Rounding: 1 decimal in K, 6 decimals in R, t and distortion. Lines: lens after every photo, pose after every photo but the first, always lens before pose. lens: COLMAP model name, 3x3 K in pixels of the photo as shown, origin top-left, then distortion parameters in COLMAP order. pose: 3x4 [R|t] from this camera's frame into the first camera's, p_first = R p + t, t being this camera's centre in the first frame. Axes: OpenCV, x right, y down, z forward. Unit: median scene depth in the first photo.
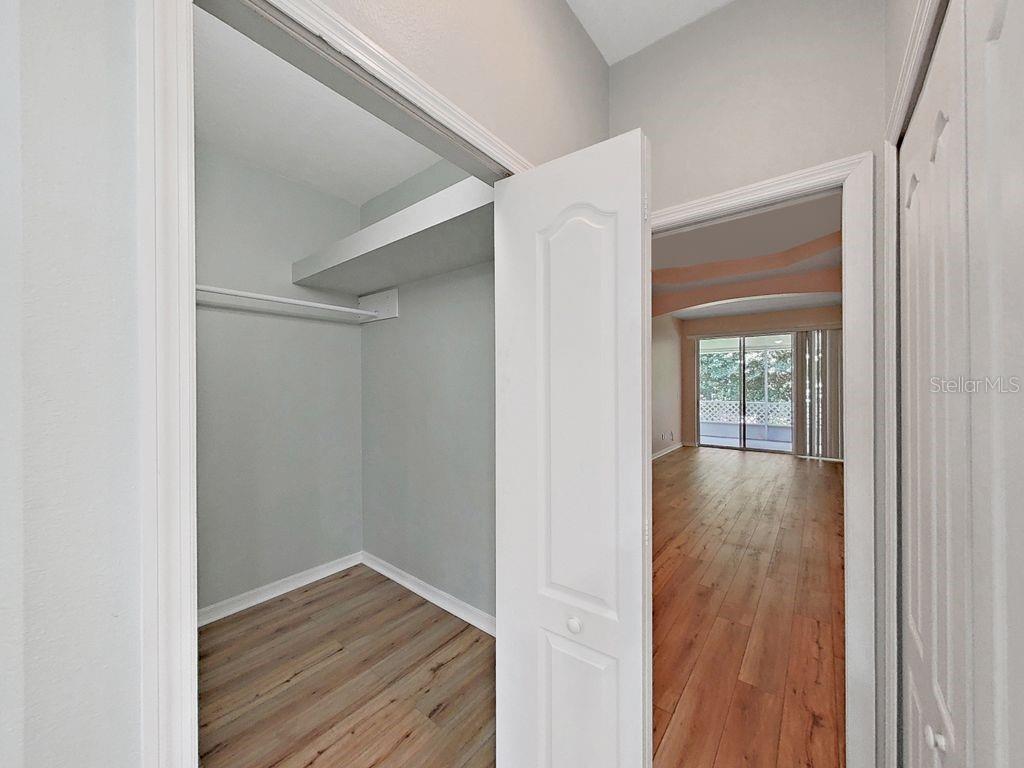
lens RADIAL K [[380.9, 0, 511.0], [0, 380.9, 382.2], [0, 0, 1]] dist [-0.002467, -0.000157]
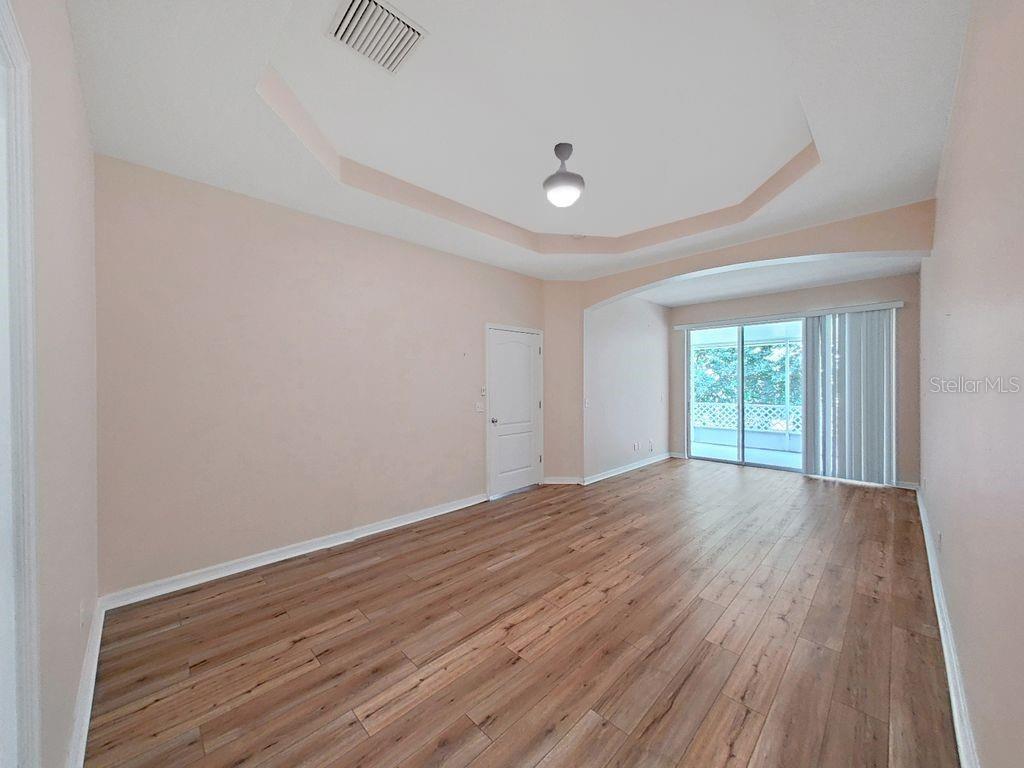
lens RADIAL K [[380.9, 0, 512.4], [0, 380.9, 383.5], [0, 0, 1]] dist [-0.002467, -0.000157]
pose [[0.994056, 0.001157, -0.108866, 0.212575], [-0.000872, 0.999996, 0.002661, 0.002856], [0.108869, -0.002551, 0.994053, 0.139618]]
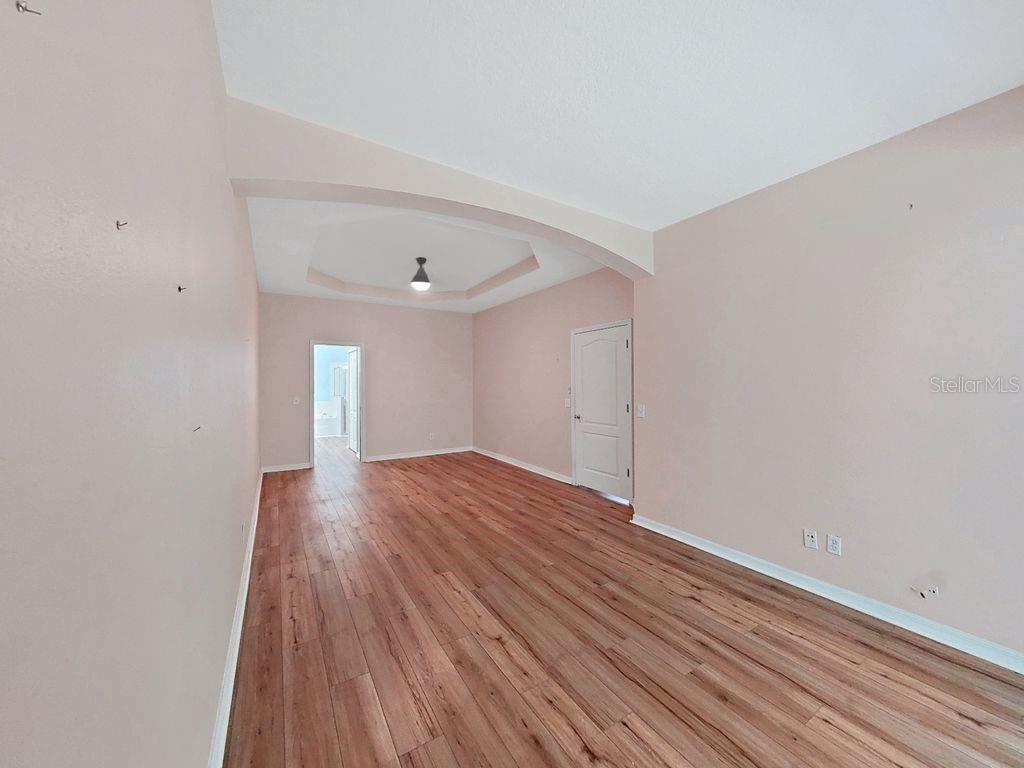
lens RADIAL K [[380.9, 0, 512.5], [0, 380.9, 382.0], [0, 0, 1]] dist [-0.002467, -0.000157]
pose [[-0.323685, 0.003668, -0.946158, 0.763566], [0.005398, 0.999983, 0.002030, 0.001158], [0.946150, -0.004450, -0.323699, 0.815646]]
